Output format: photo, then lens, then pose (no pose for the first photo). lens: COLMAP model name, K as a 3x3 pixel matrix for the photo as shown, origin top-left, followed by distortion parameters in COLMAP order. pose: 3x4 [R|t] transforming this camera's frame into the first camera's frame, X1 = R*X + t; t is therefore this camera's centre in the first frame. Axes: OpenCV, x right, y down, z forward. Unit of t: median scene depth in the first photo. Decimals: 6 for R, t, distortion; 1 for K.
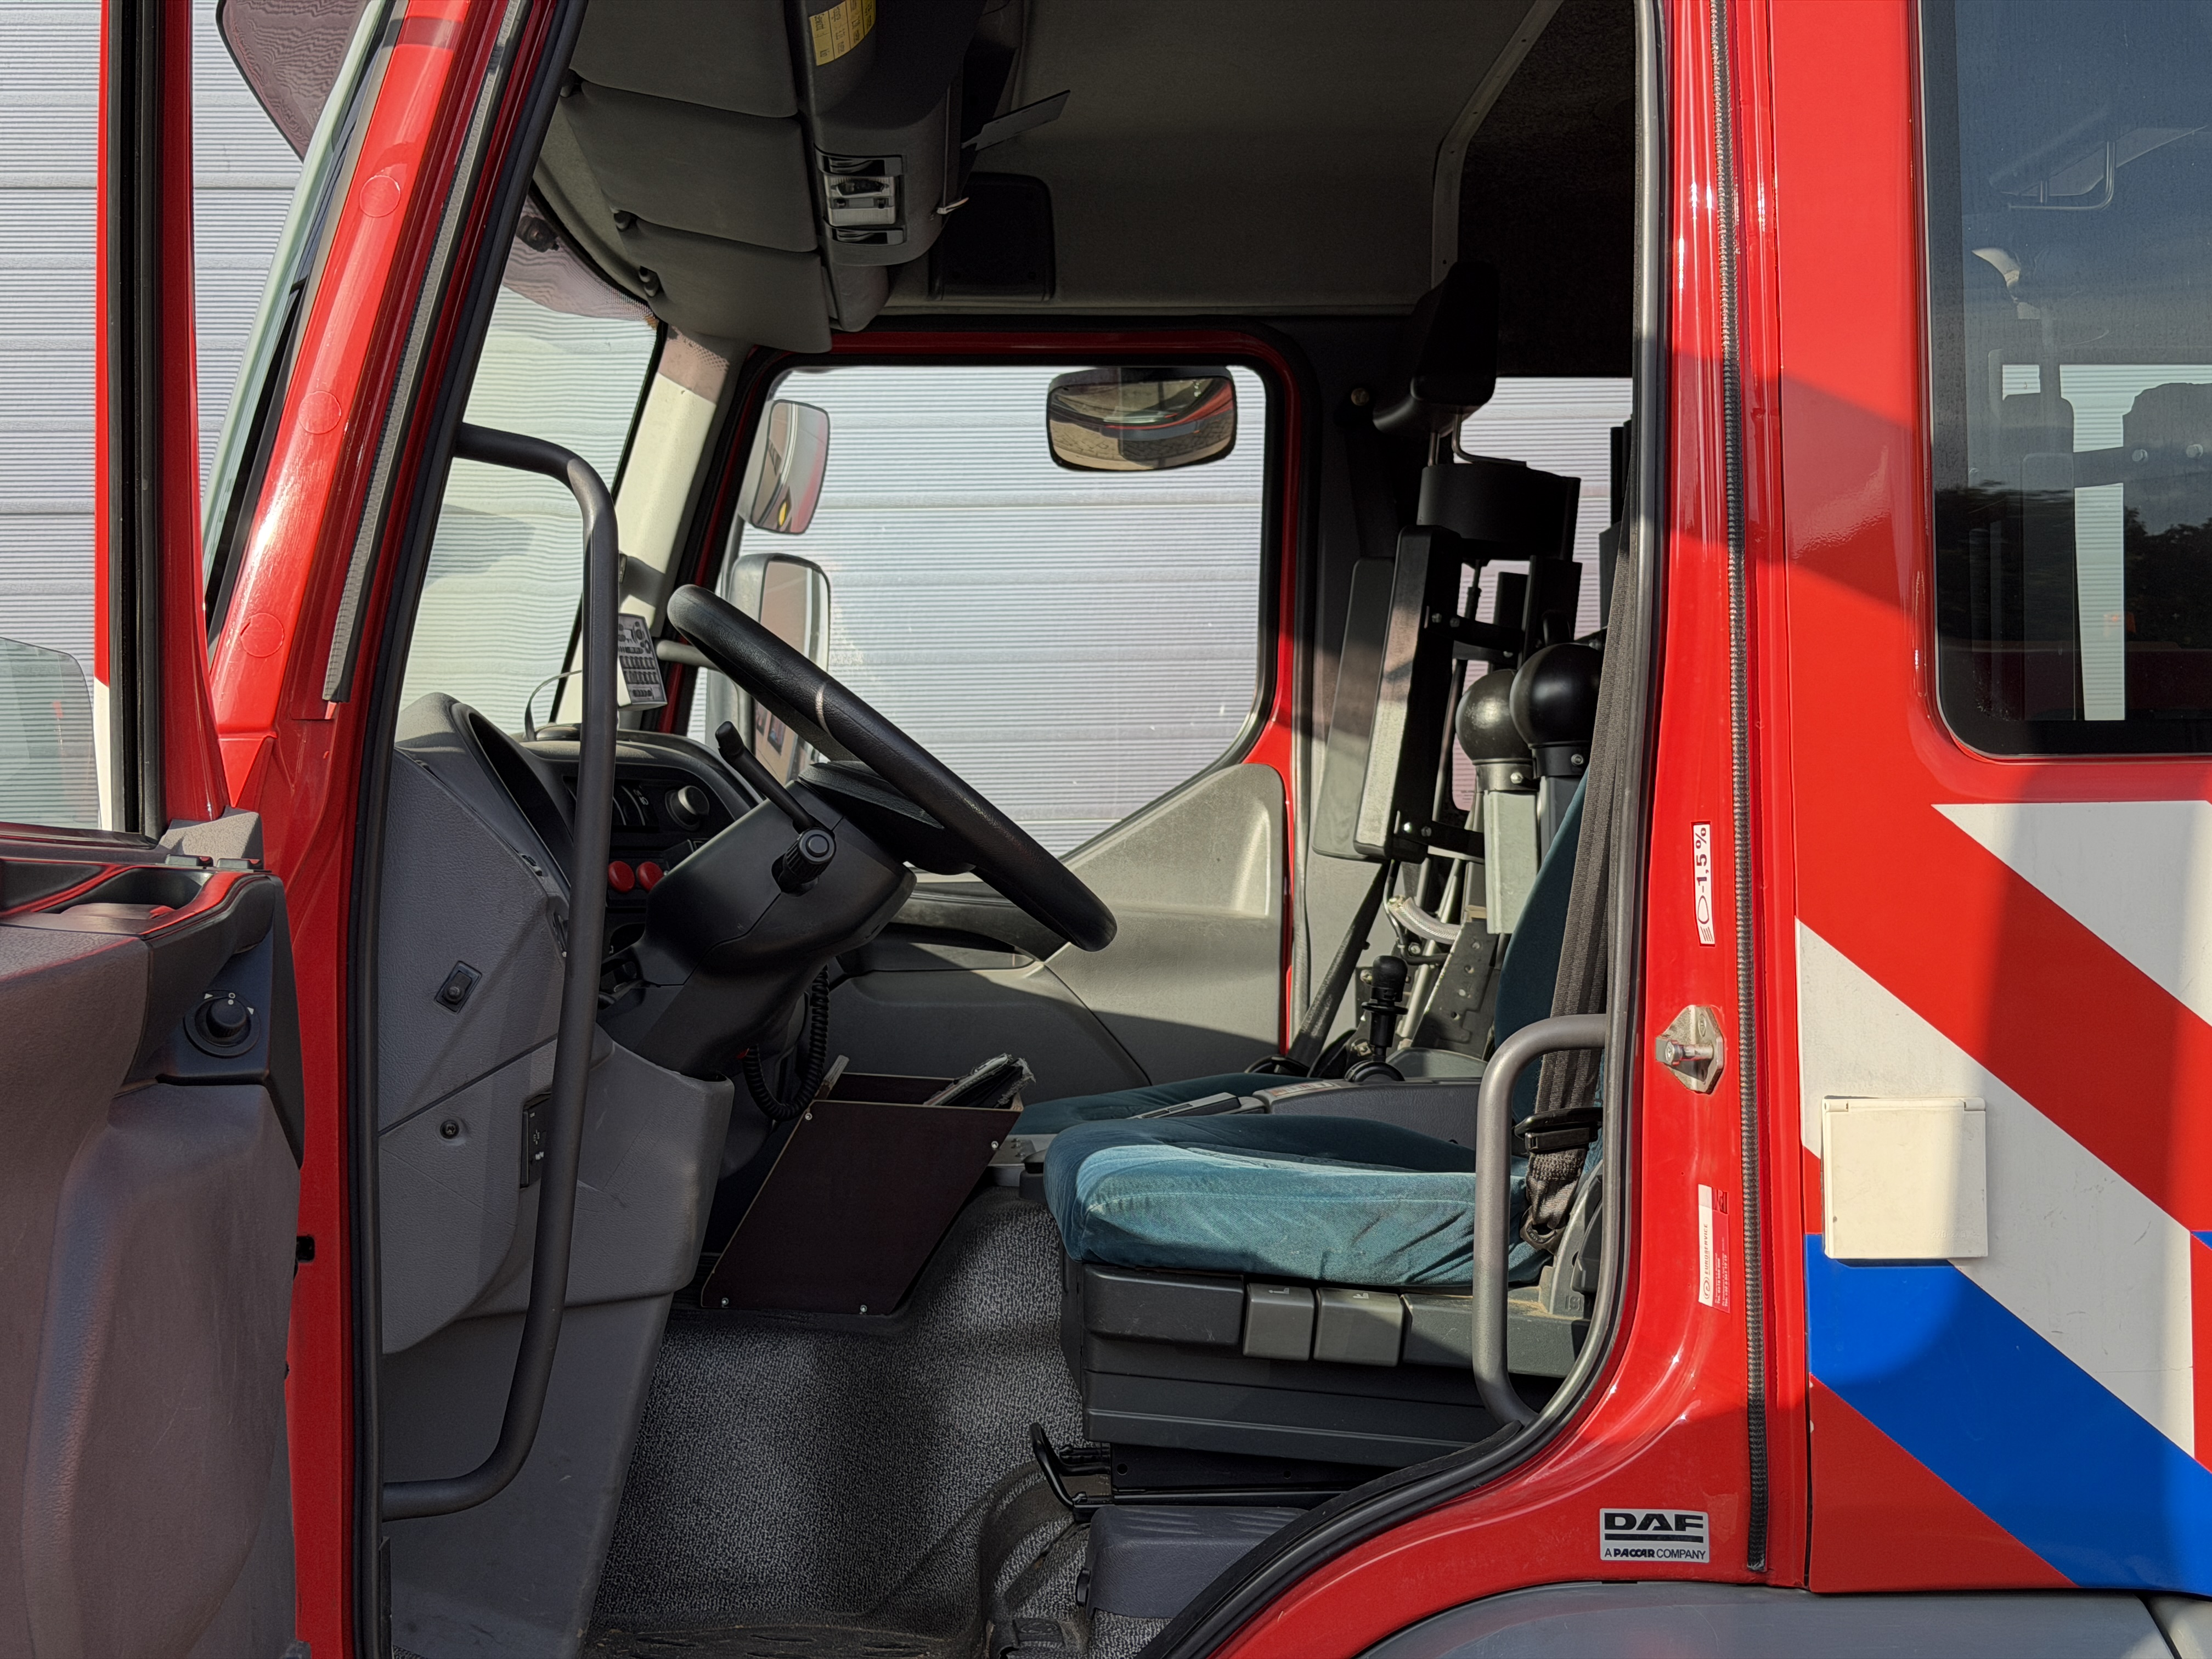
lens RADIAL K [[3127.6, 0, 1106.0], [0, 3127.6, 829.5], [0, 0, 1]] dist [0.008764, 0.010873]
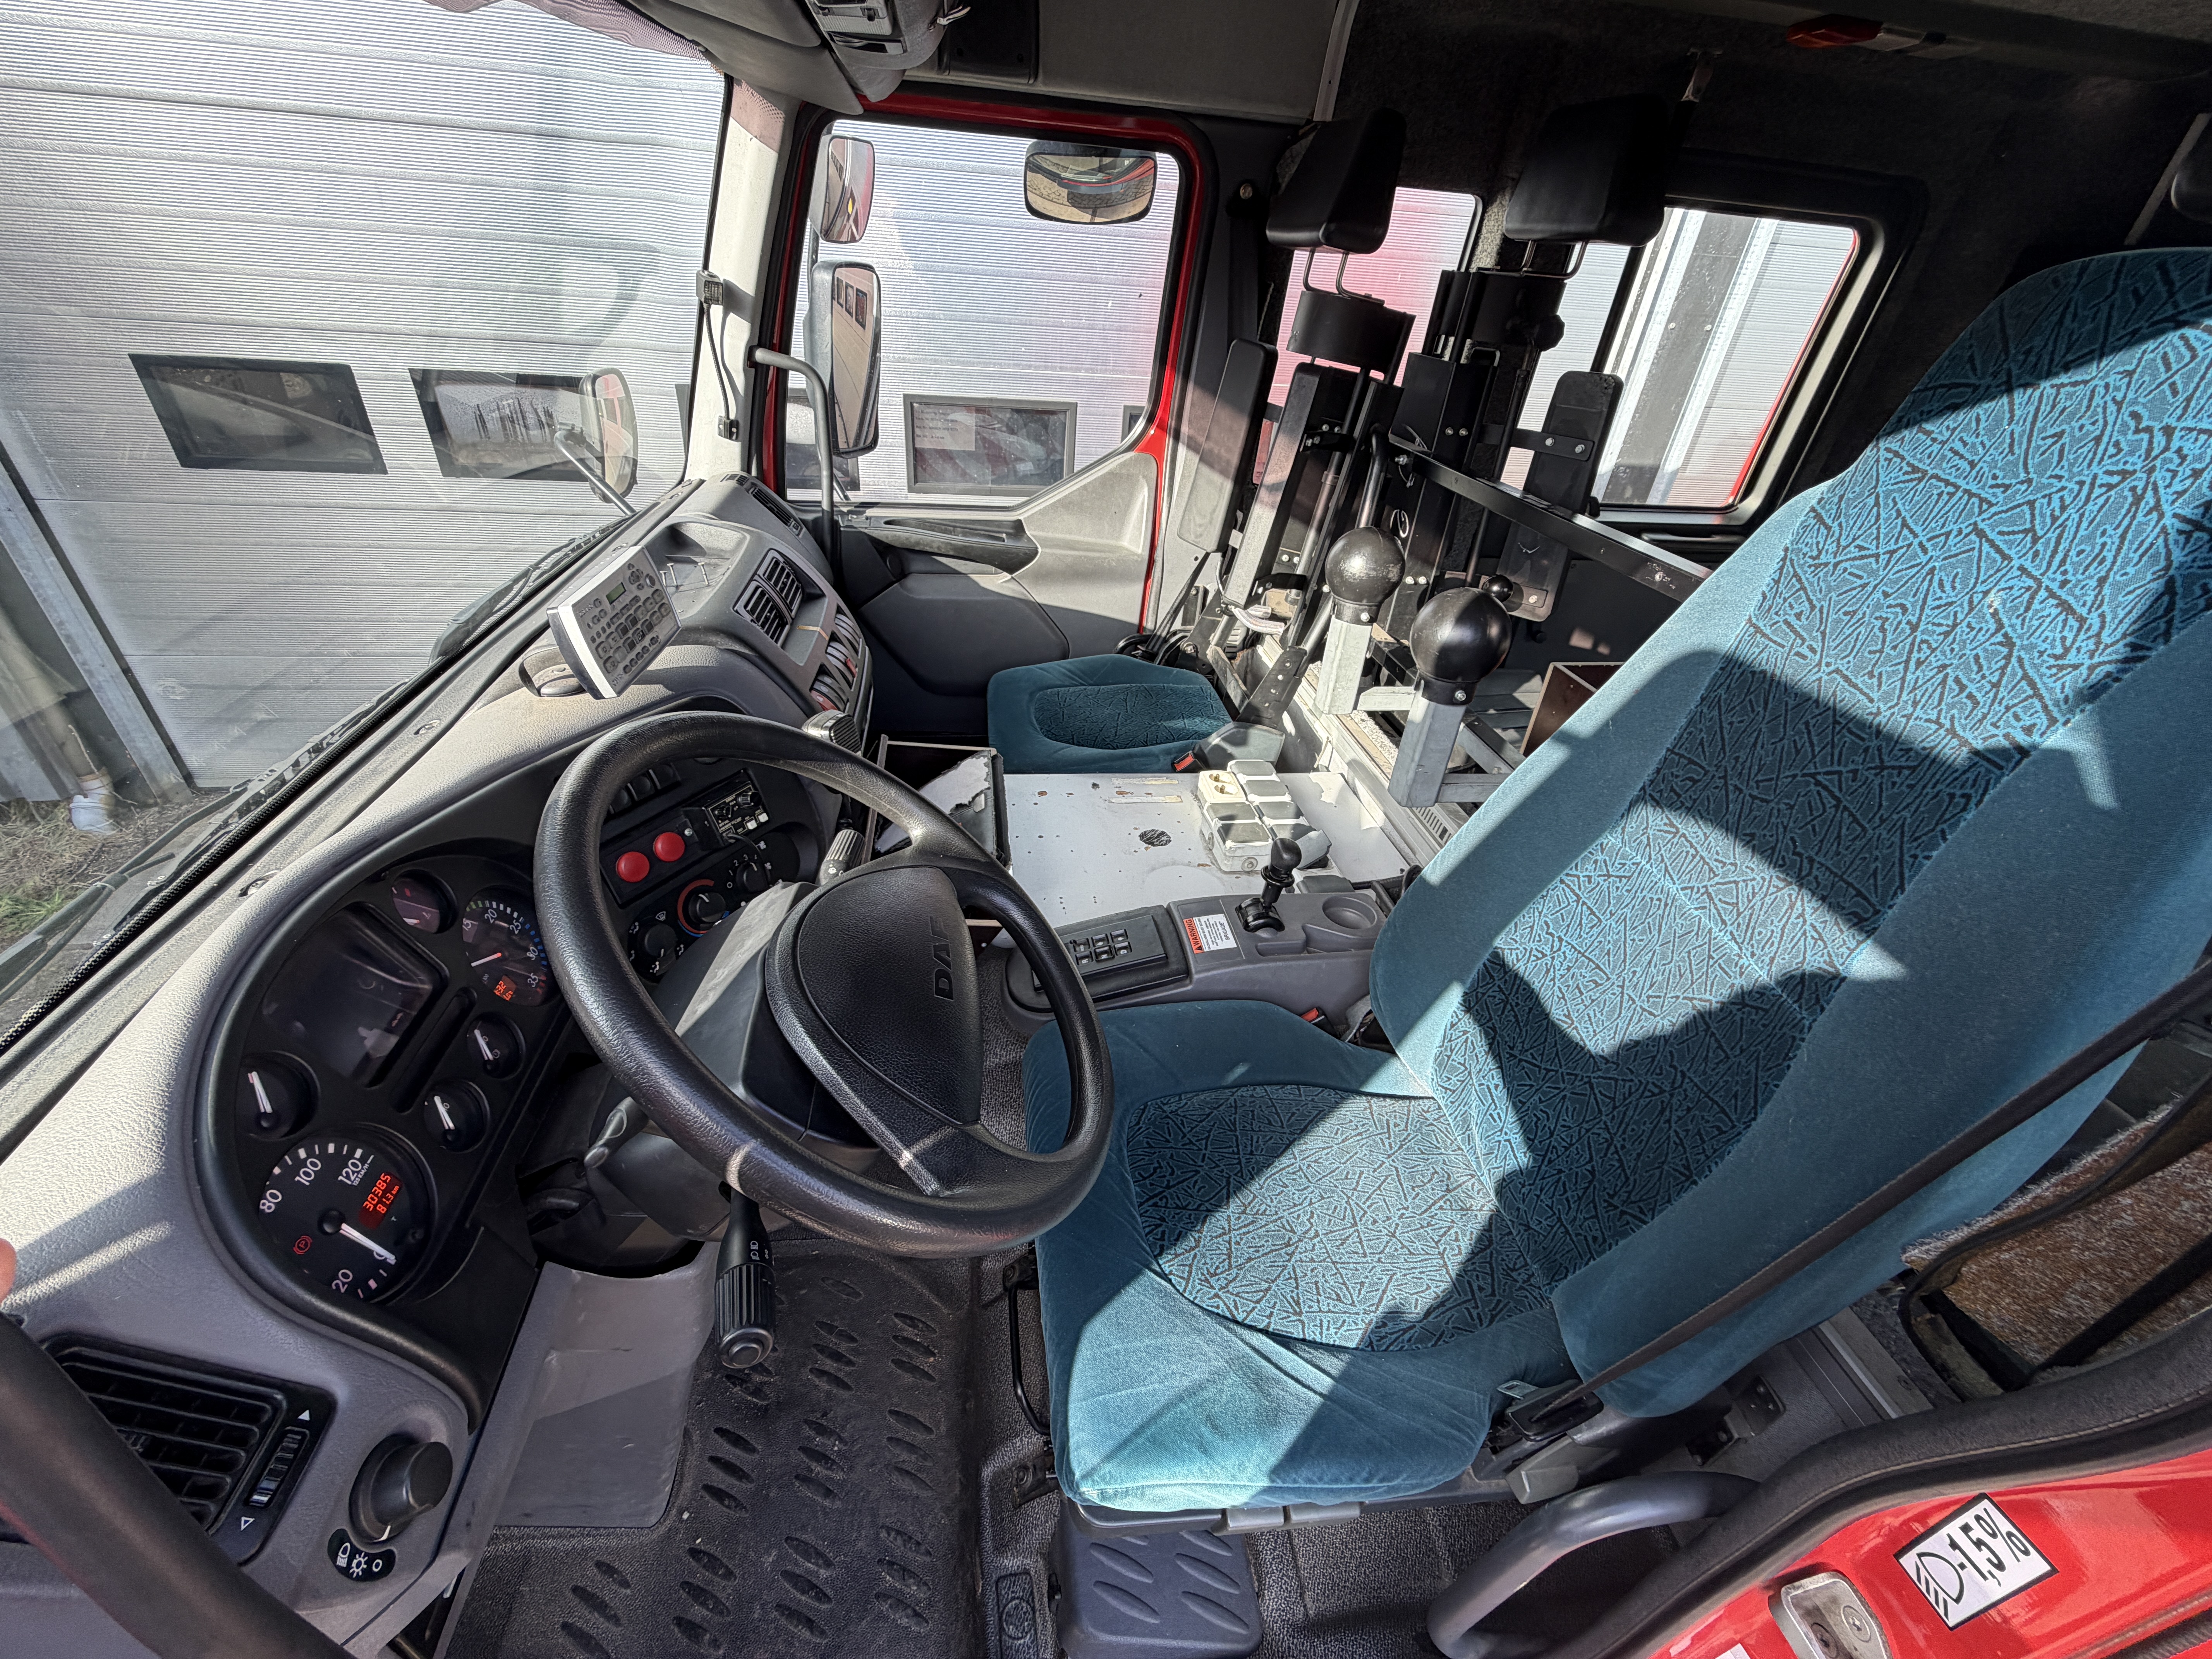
lens RADIAL K [[875.4, 0, 1106.0], [0, 875.4, 829.5], [0, 0, 1]] dist [-0.008690, -0.000214]
pose [[0.992540, 0.029641, 0.118263, -0.021340], [-0.092437, 0.815444, 0.571407, -0.124120], [-0.079500, -0.578076, 0.812101, 0.515567]]
